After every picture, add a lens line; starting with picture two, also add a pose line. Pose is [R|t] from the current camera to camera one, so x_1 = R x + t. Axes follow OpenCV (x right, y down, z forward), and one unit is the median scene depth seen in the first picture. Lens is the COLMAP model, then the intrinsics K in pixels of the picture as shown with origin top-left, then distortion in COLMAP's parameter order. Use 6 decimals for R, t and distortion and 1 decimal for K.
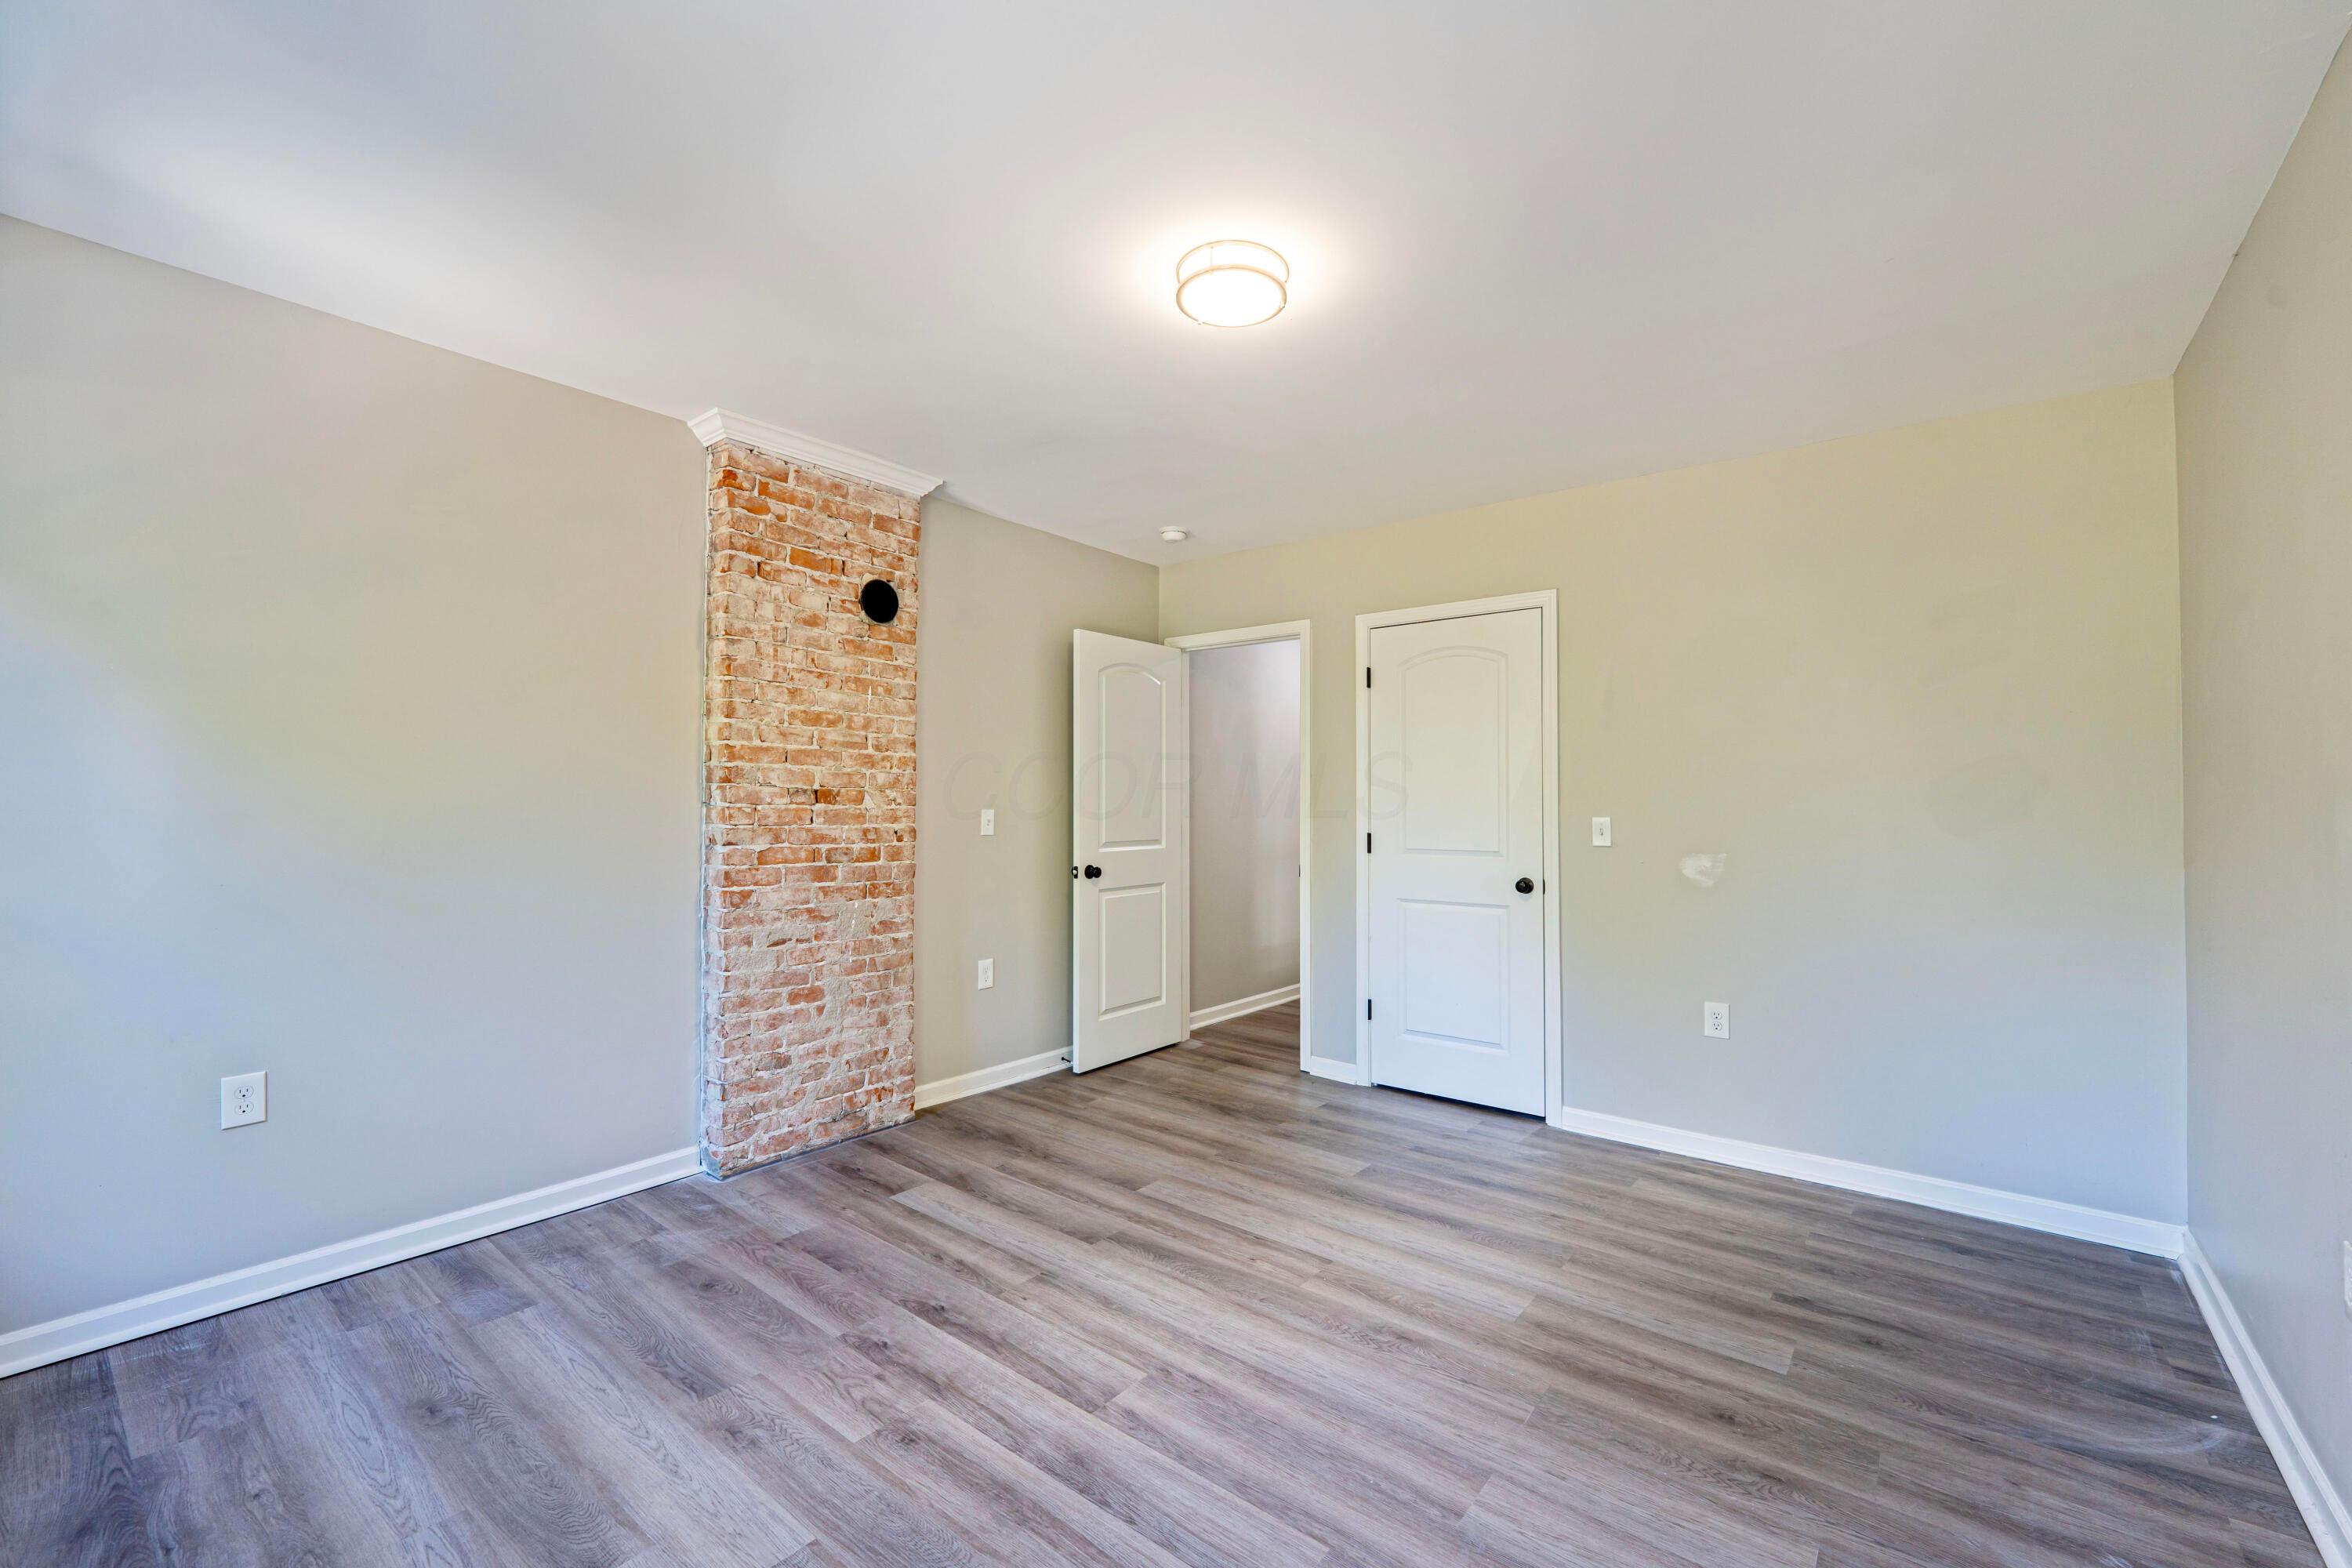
lens RADIAL K [[963.4, 0, 1172.9], [0, 963.4, 789.4], [0, 0, 1]] dist [-0.001052, 0.000274]
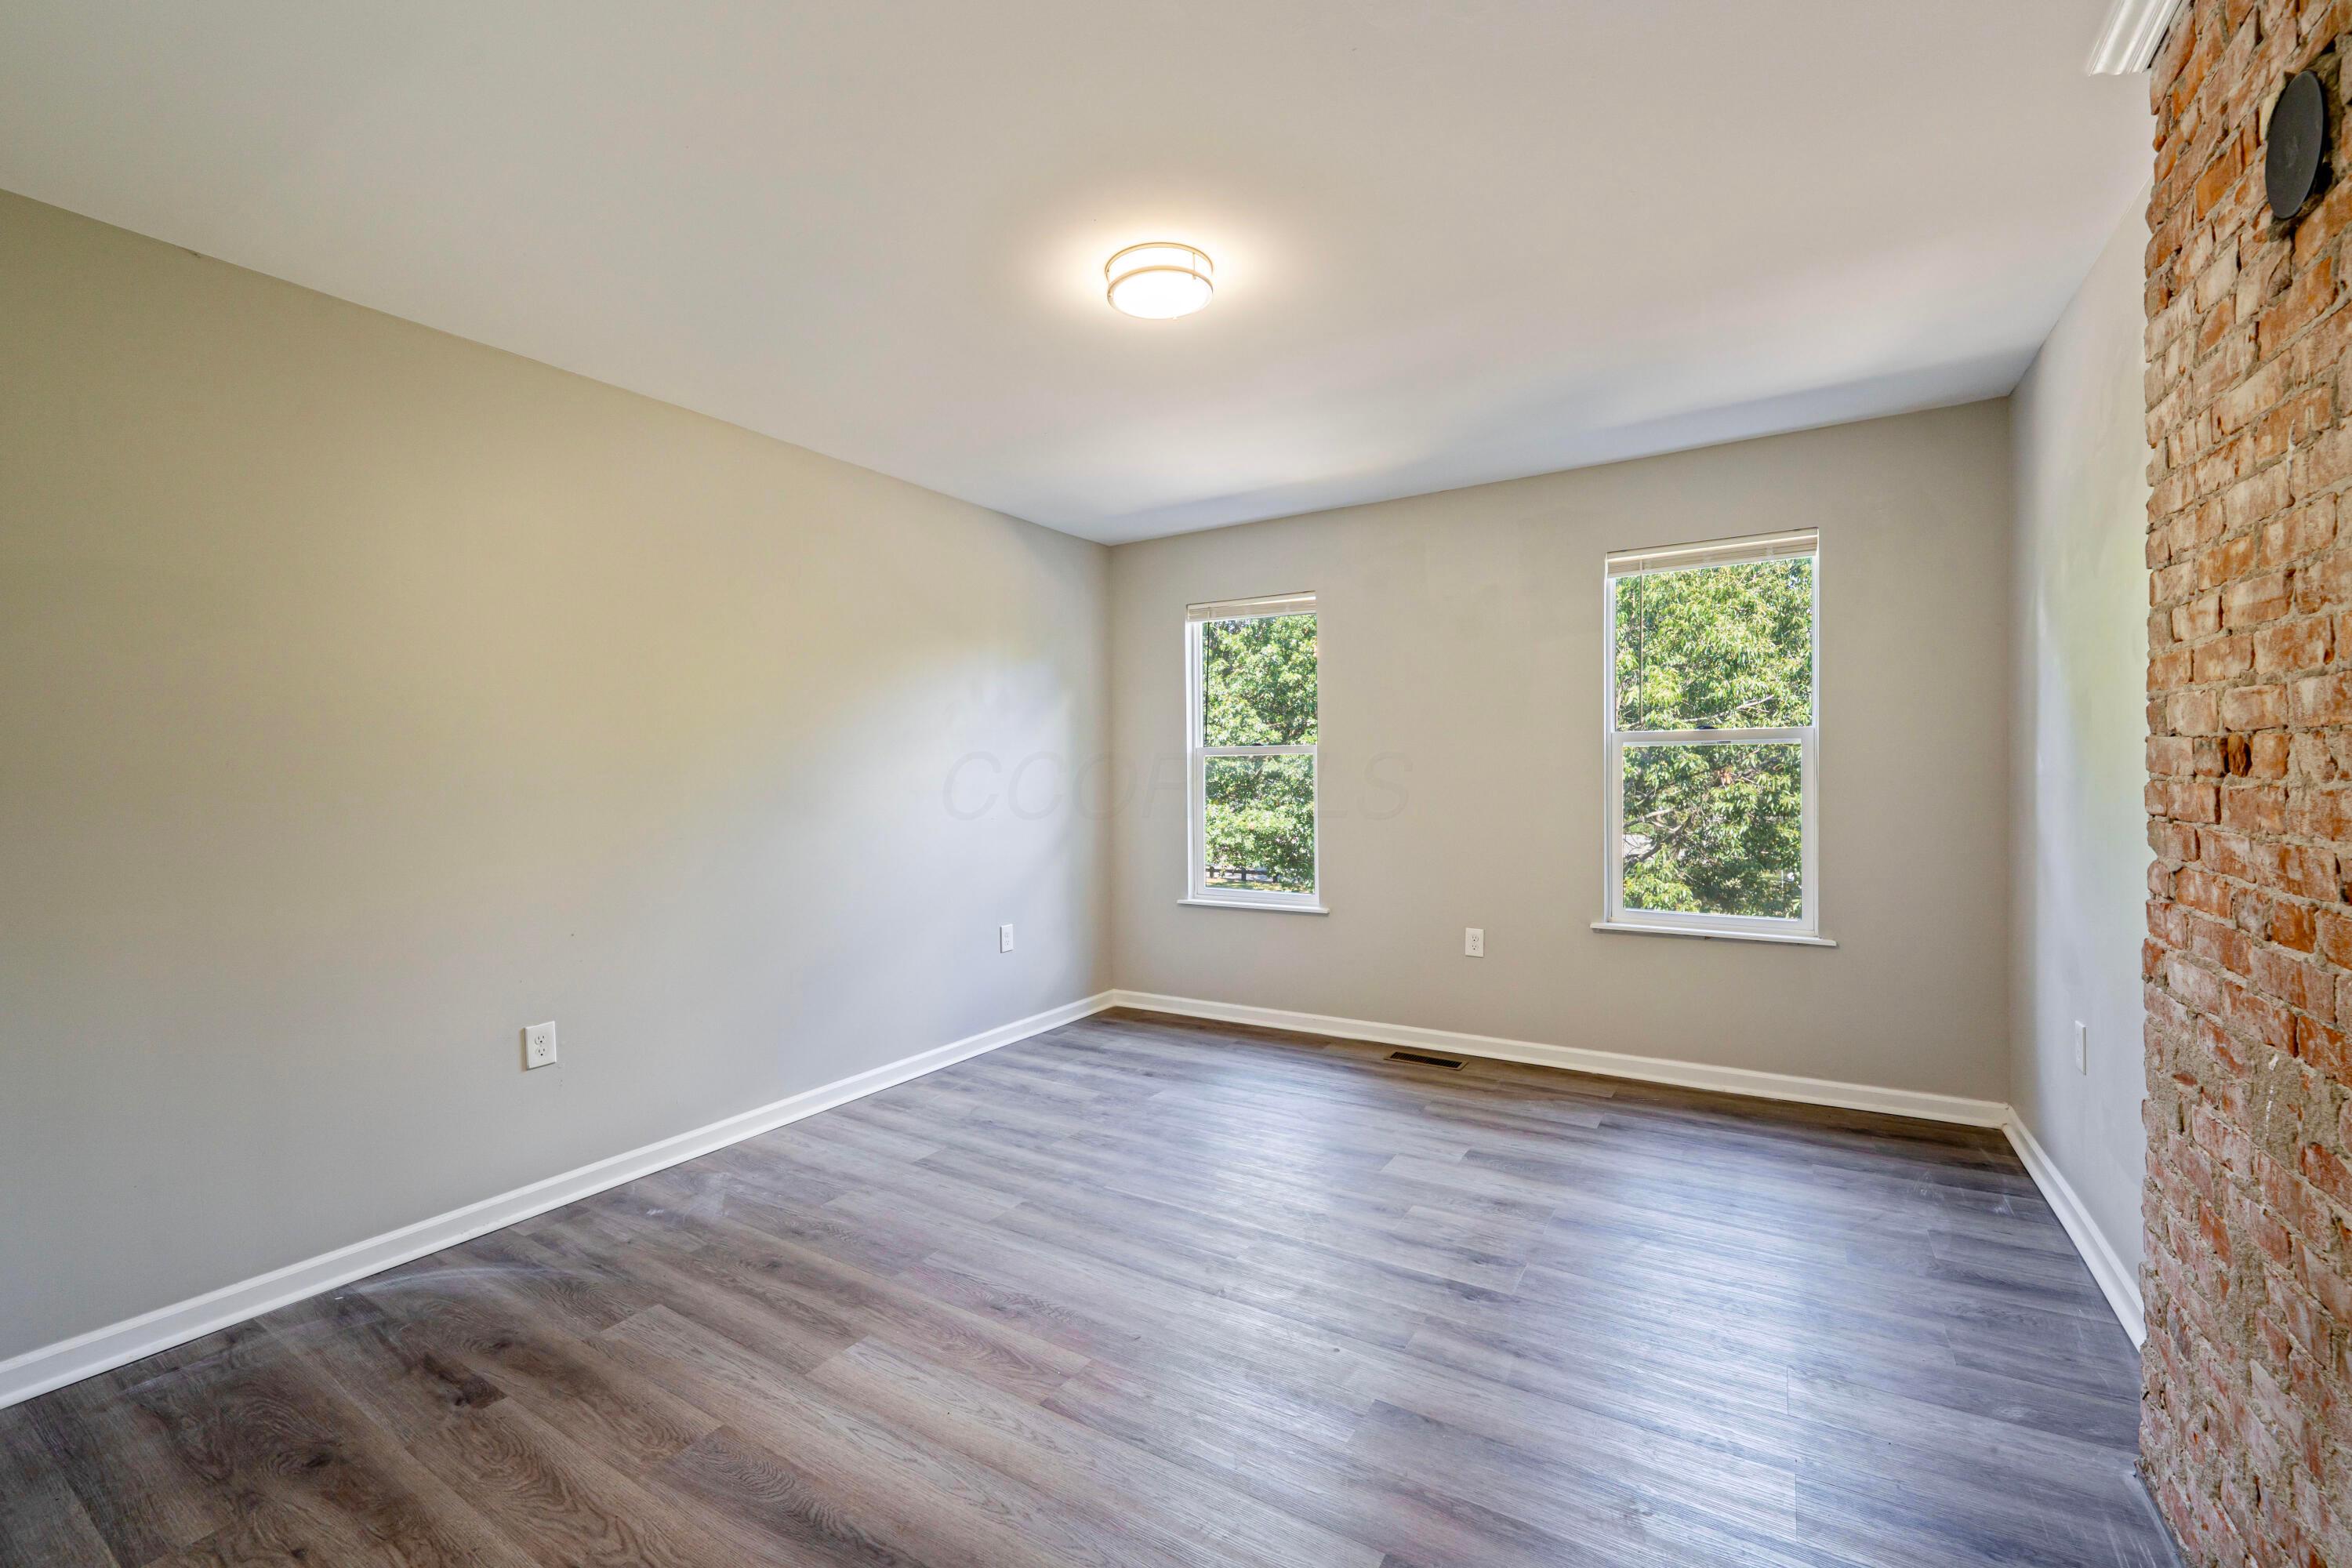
lens RADIAL K [[963.4, 0, 1179.5], [0, 963.4, 781.3], [0, 0, 1]] dist [-0.001052, 0.000274]
pose [[-0.992305, 0.010021, -0.123410, 0.170011], [0.010294, 0.999946, -0.001570, 0.022250], [0.123388, -0.002828, -0.992355, 2.024663]]
